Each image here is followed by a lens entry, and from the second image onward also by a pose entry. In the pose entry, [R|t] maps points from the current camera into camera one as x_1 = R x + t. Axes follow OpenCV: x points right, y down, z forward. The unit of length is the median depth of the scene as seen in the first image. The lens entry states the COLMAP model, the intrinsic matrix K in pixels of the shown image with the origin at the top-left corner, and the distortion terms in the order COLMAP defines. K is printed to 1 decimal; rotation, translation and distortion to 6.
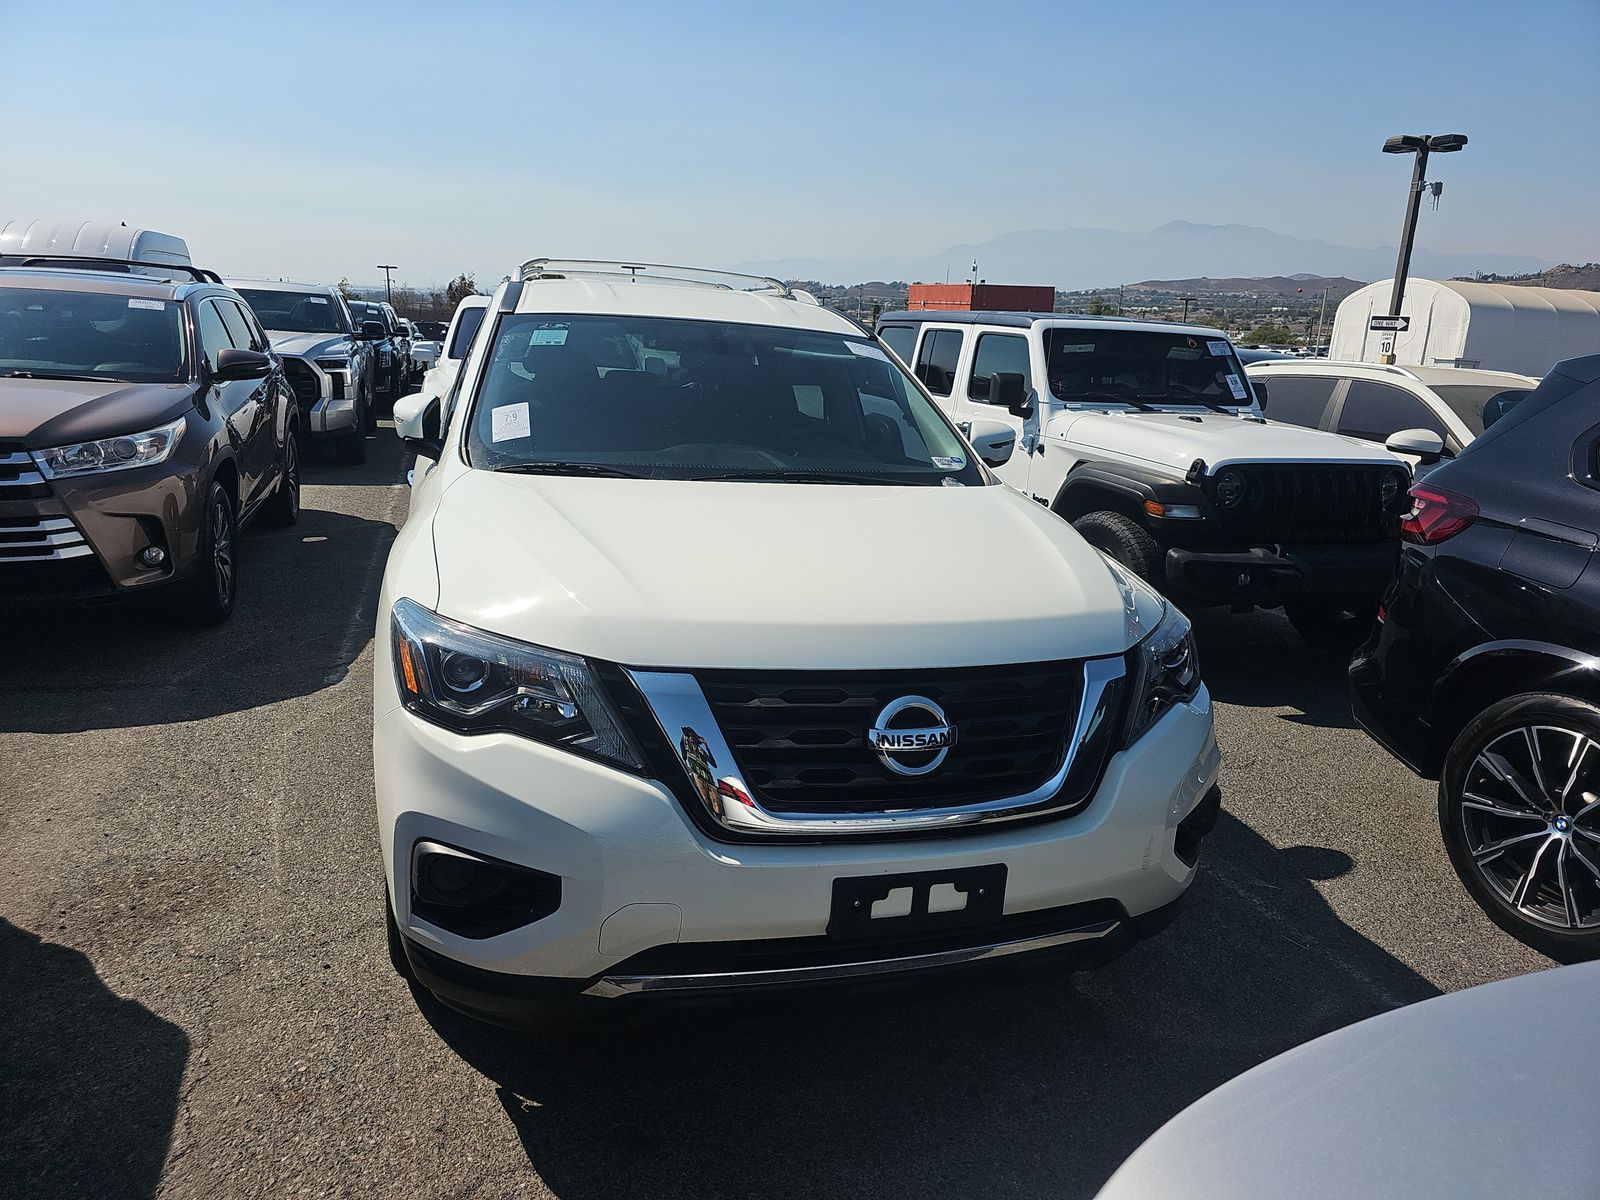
lens RADIAL K [[1075.5, 0, 797.9], [0, 1075.5, 602.8], [0, 0, 1]] dist [0.039742, -0.039805]
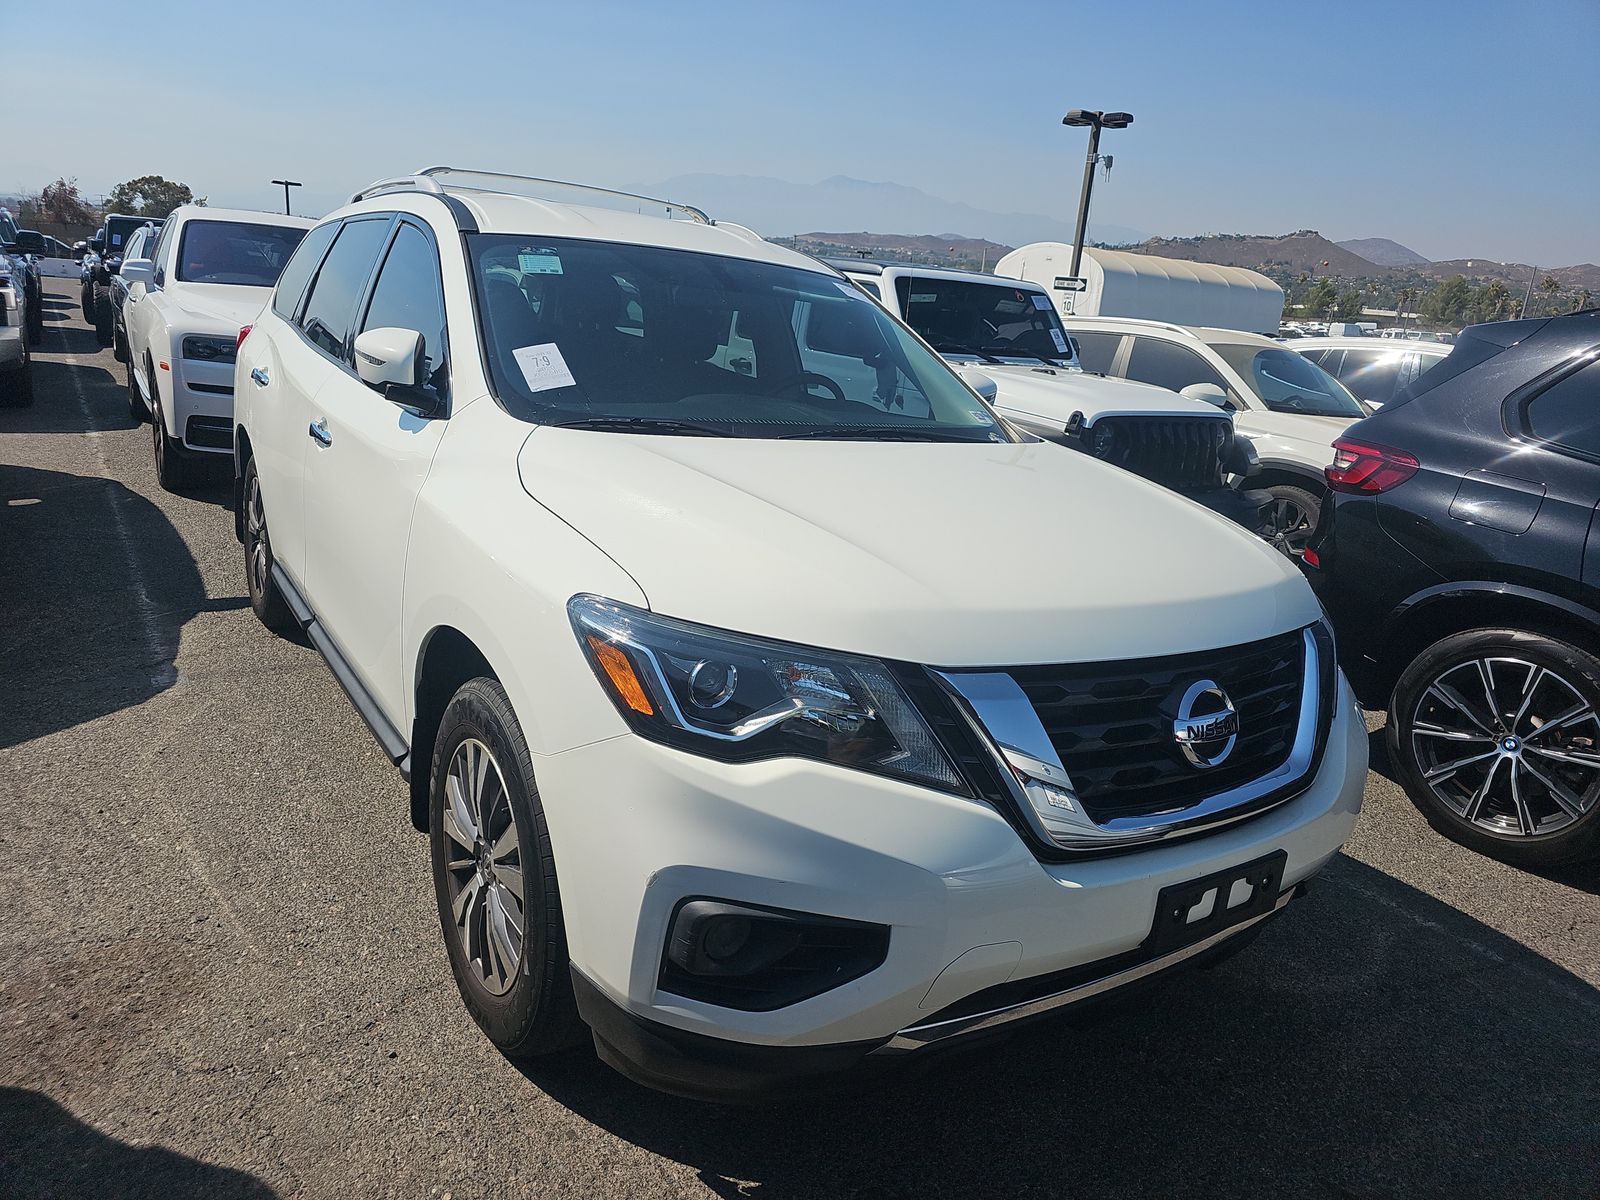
lens RADIAL K [[1075.5, 0, 794.8], [0, 1075.5, 592.4], [0, 0, 1]] dist [0.039742, -0.039805]
pose [[0.956628, -0.042275, 0.288228, -0.305788], [0.030330, 0.998491, 0.045783, -0.025400], [-0.289728, -0.035055, 0.956467, 0.138833]]
